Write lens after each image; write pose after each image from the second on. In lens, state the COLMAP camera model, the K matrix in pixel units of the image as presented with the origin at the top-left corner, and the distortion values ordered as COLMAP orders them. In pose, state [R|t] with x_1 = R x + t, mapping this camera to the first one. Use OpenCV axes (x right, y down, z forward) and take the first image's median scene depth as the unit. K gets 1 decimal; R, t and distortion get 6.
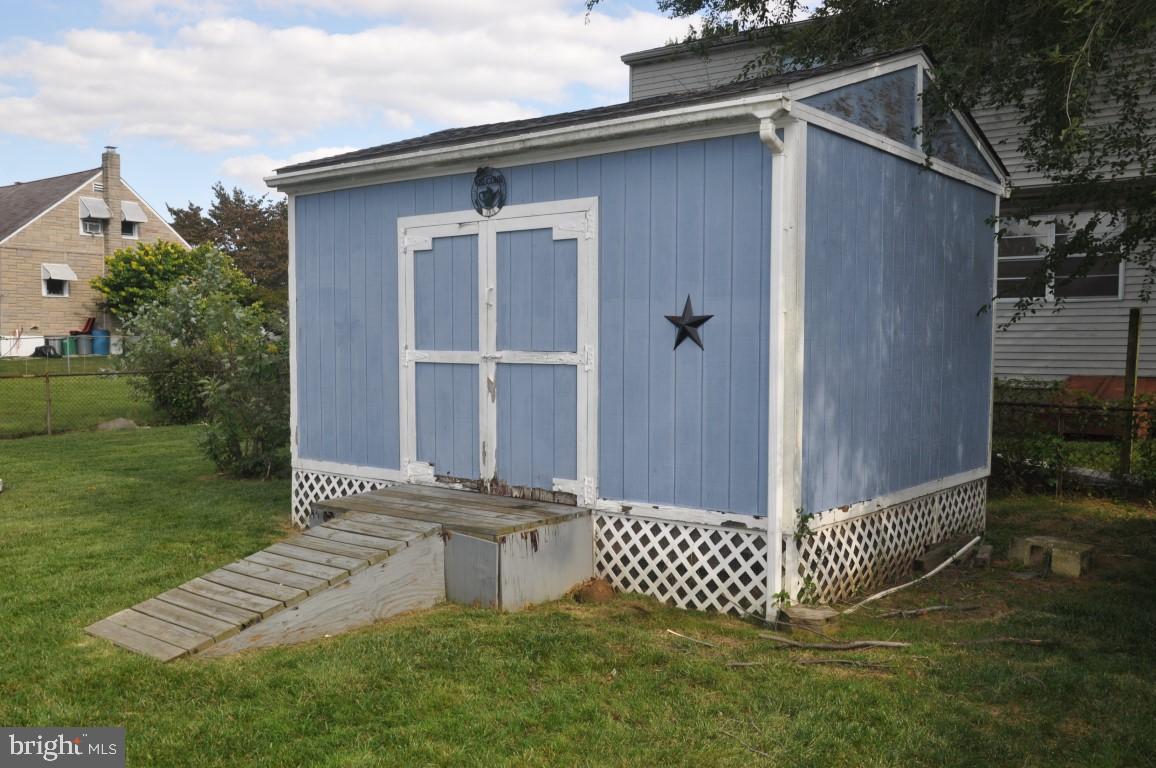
lens RADIAL K [[1058.2, 0, 578.5], [0, 1058.2, 411.8], [0, 0, 1]] dist [0.000911, 0.008146]
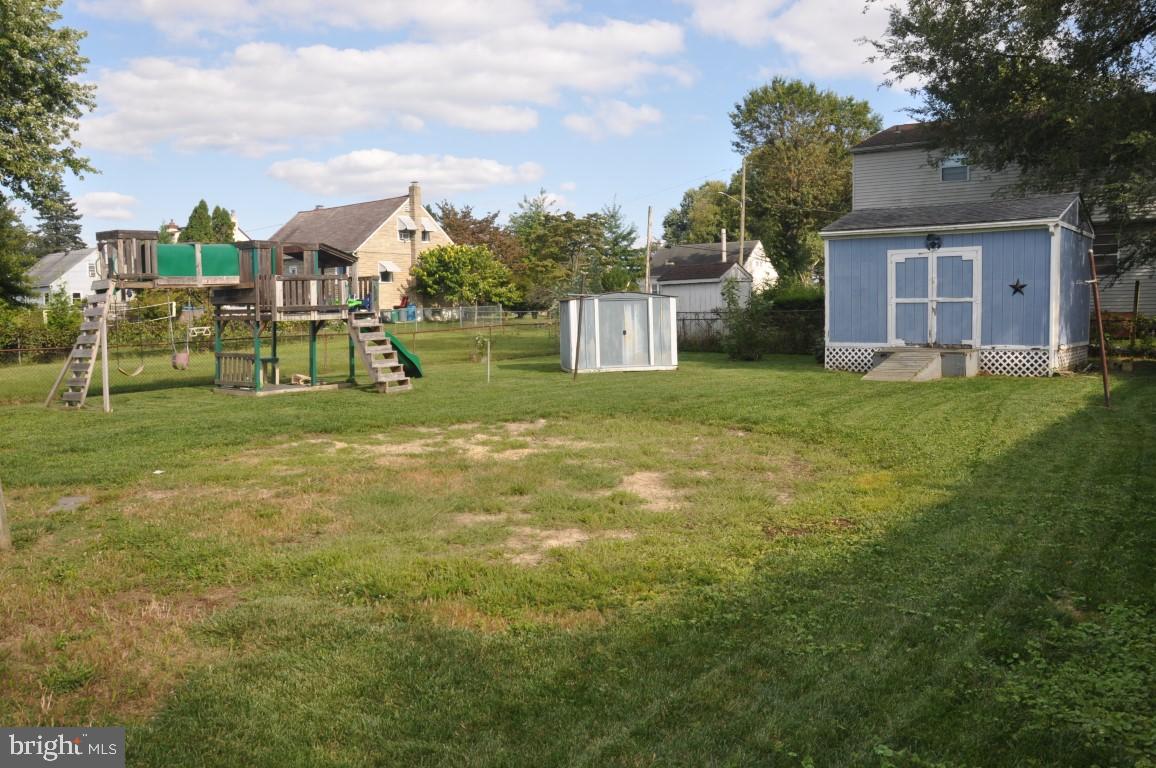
lens RADIAL K [[951.2, 0, 573.0], [0, 951.2, 413.4], [0, 0, 1]] dist [-0.139338, 0.152431]
pose [[0.999754, -0.020690, 0.007953, -1.093389], [0.020387, 0.999127, 0.036450, 0.144442], [-0.008701, -0.036279, 0.999304, -1.545329]]
